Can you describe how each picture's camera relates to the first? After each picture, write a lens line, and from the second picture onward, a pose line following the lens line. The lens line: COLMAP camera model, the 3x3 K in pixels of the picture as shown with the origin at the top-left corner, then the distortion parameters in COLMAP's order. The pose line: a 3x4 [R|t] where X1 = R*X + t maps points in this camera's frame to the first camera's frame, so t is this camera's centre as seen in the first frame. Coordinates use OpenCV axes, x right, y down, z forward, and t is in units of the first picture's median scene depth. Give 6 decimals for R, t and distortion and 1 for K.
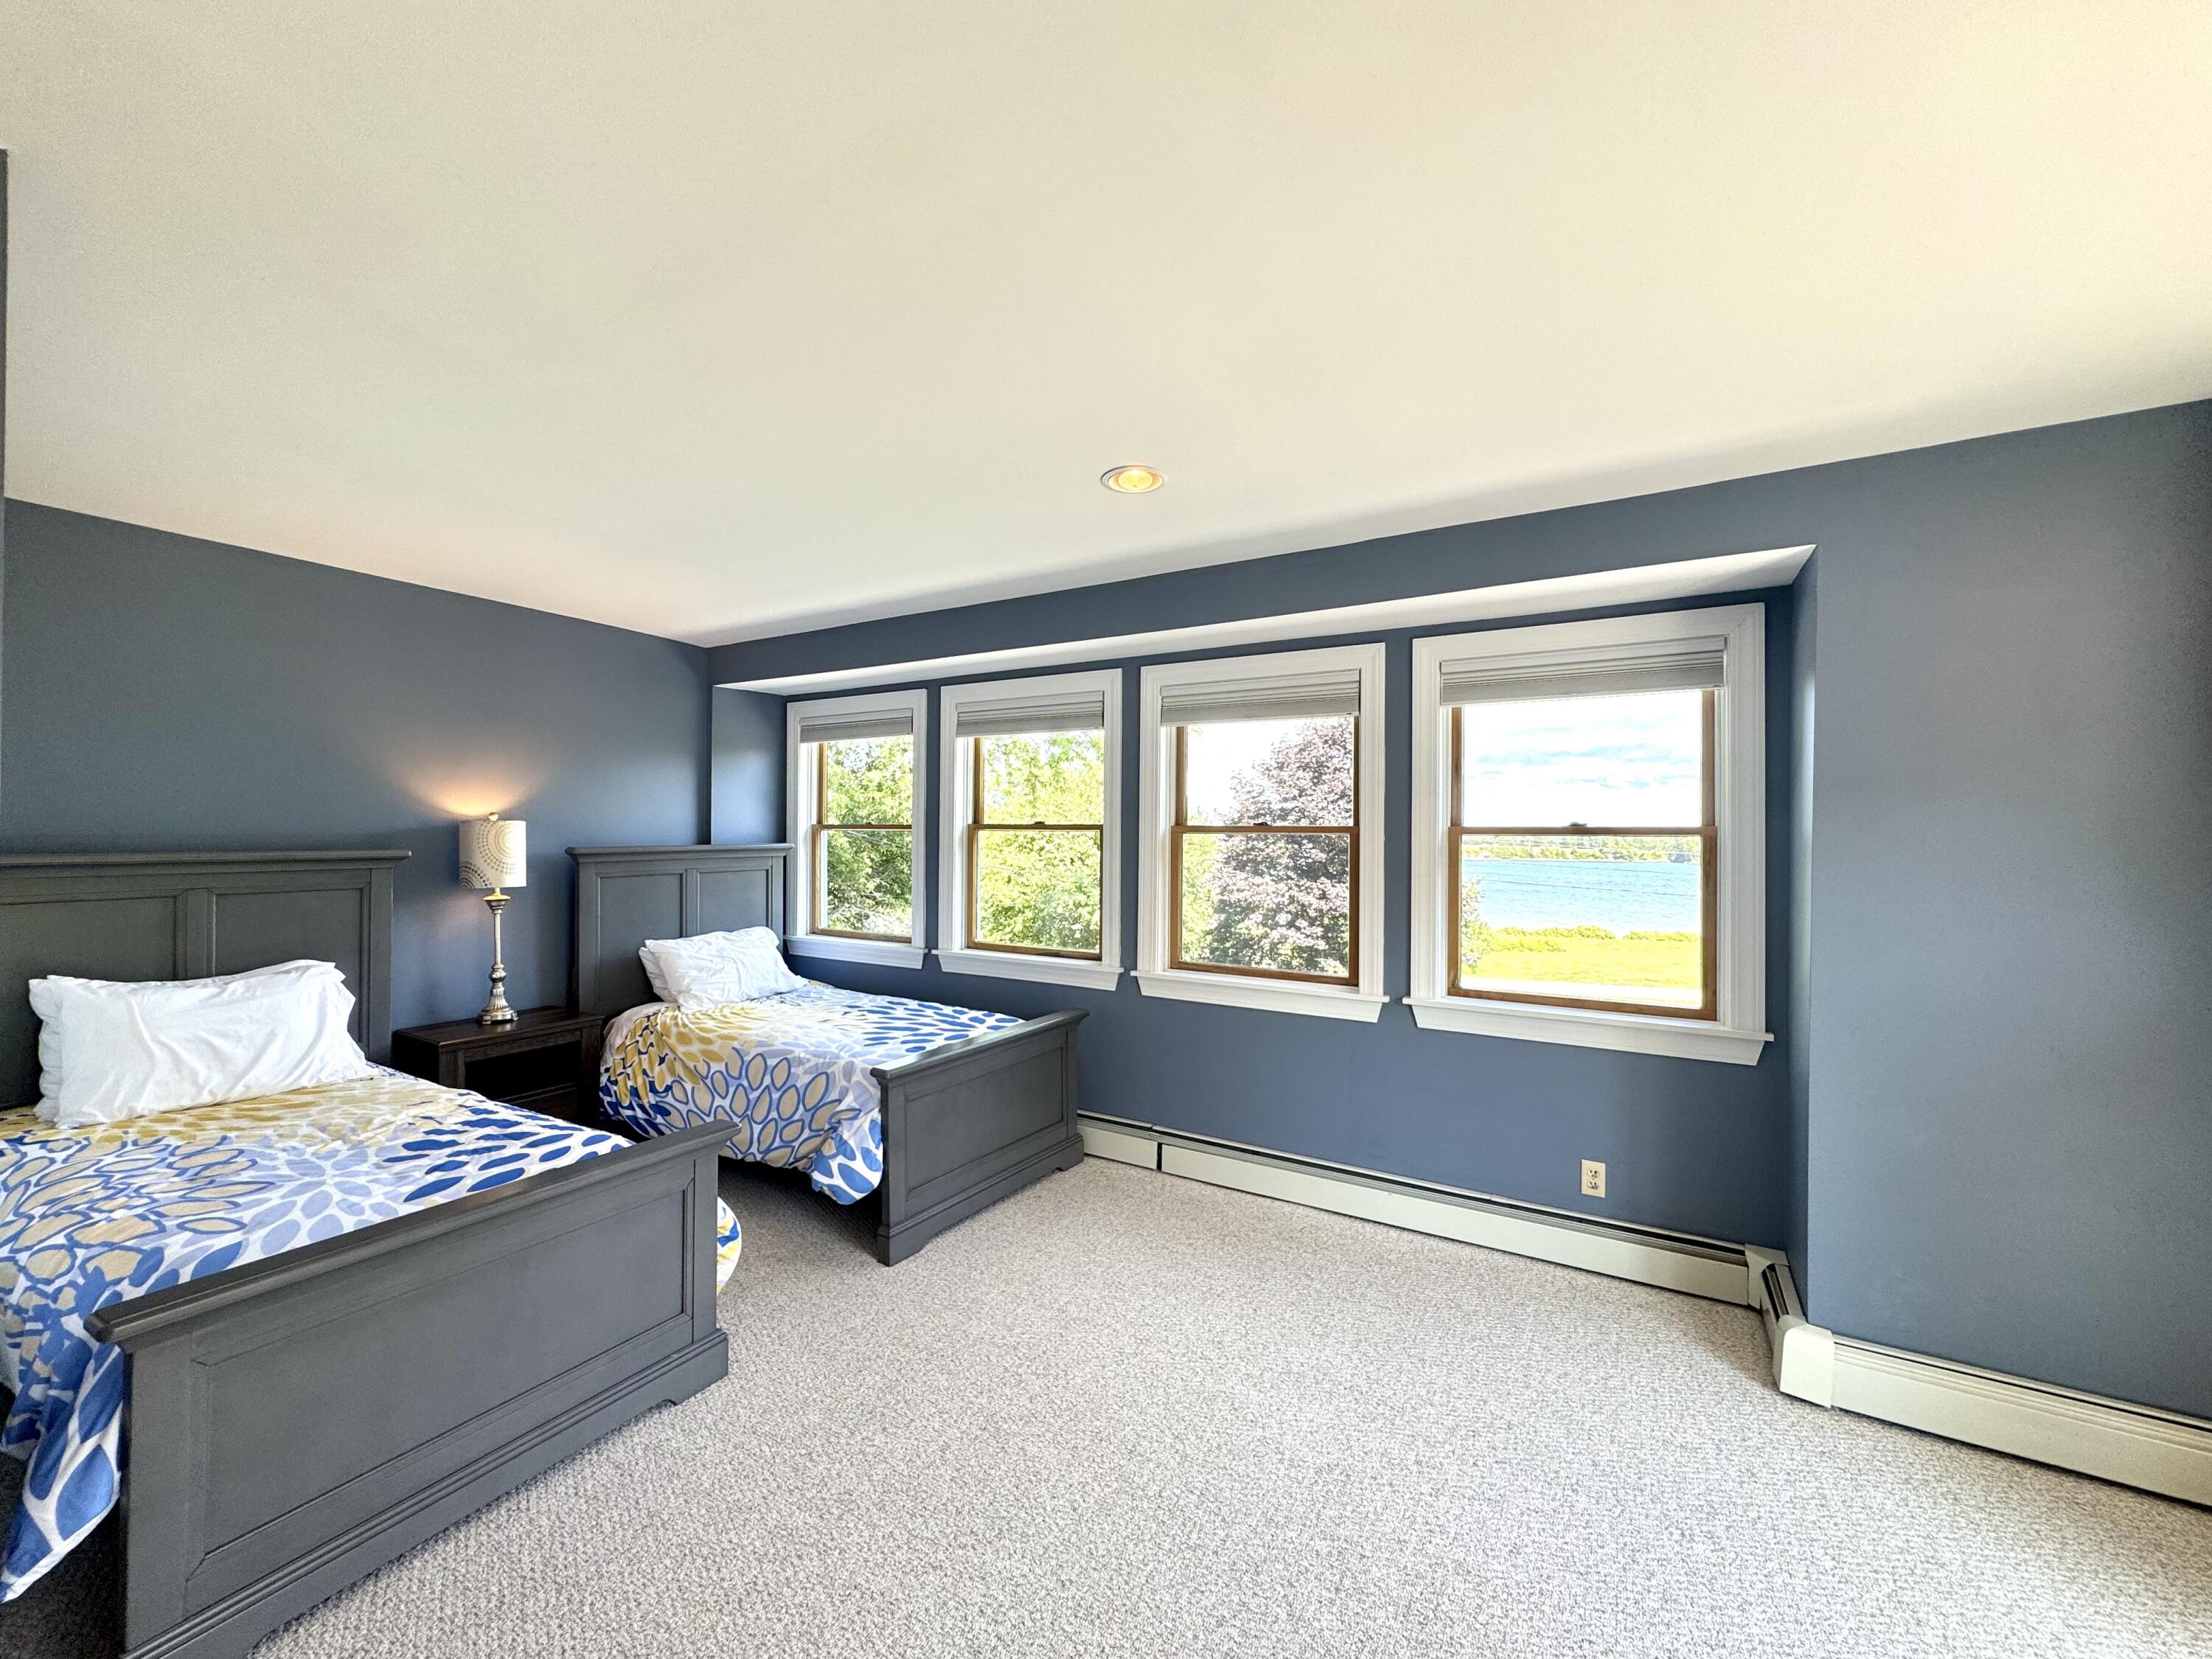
lens RADIAL K [[873.5, 0, 1118.4], [0, 873.5, 834.5], [0, 0, 1]] dist [-0.000898, 0.000043]
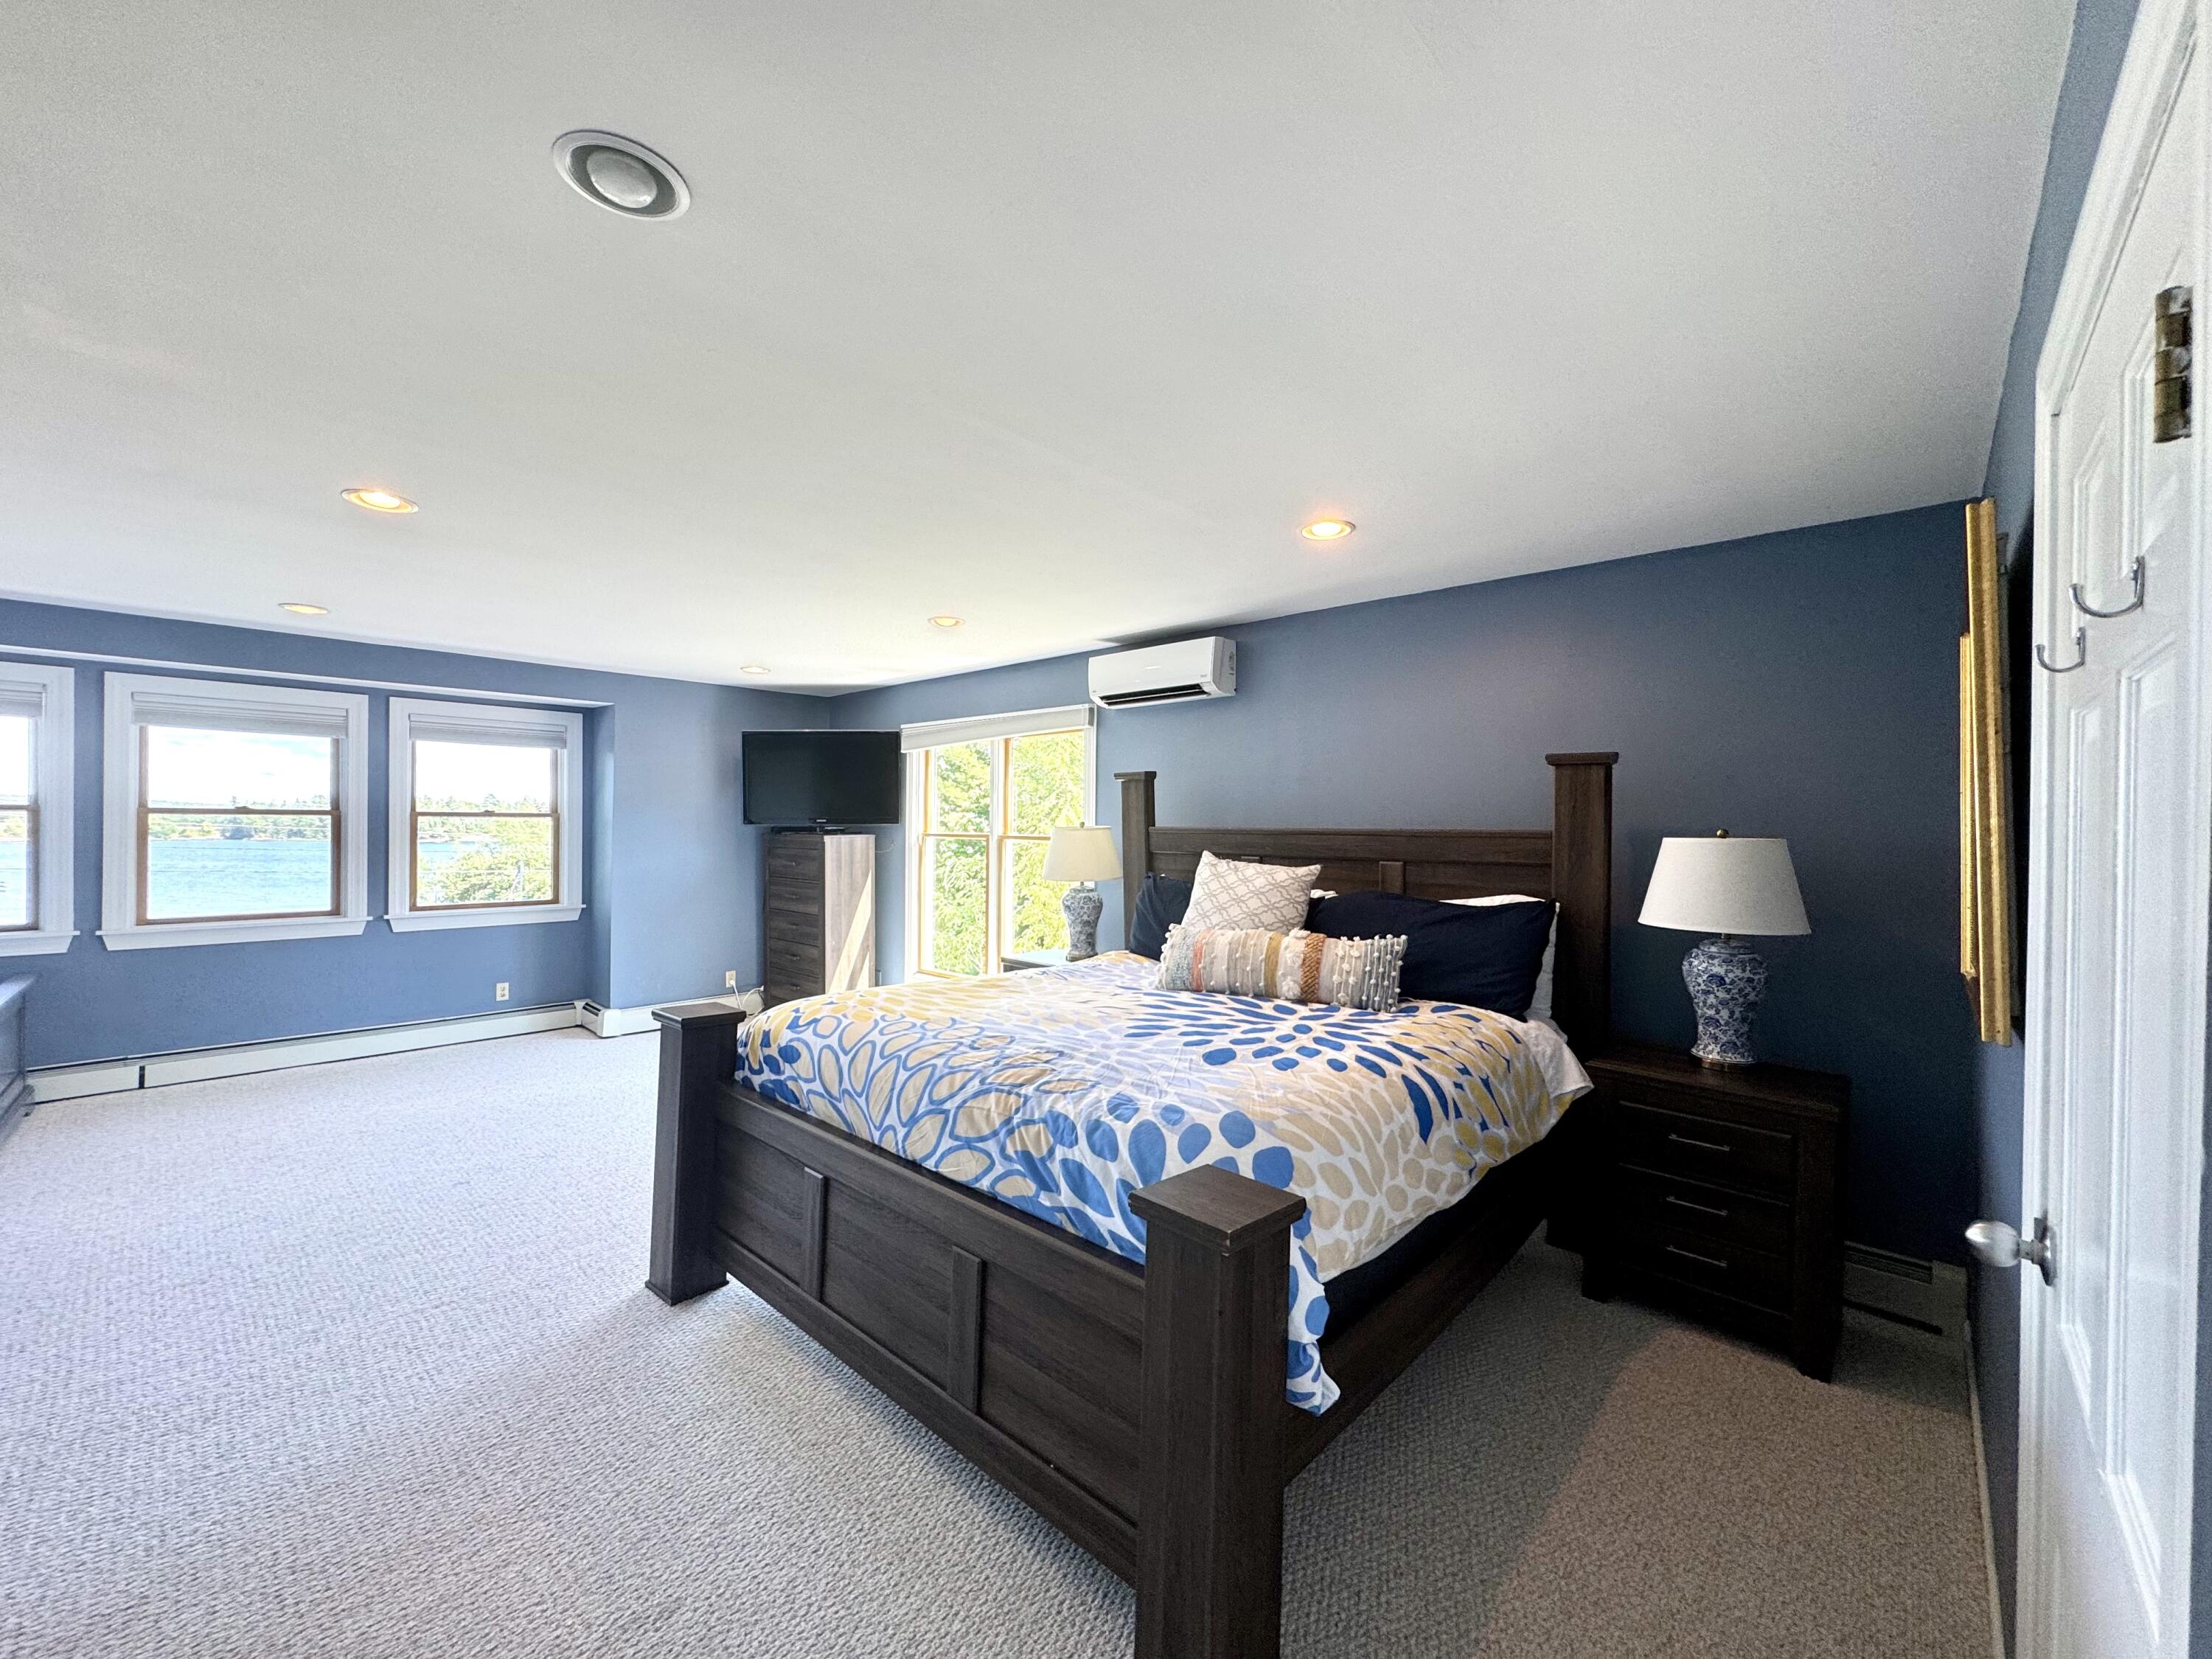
lens RADIAL K [[873.5, 0, 1113.7], [0, 873.5, 823.8], [0, 0, 1]] dist [-0.000898, 0.000043]
pose [[0.177896, -0.006225, 0.984030, -1.045639], [-0.011323, 0.999901, 0.008373, -0.014509], [-0.983984, -0.012632, 0.177808, -0.638297]]
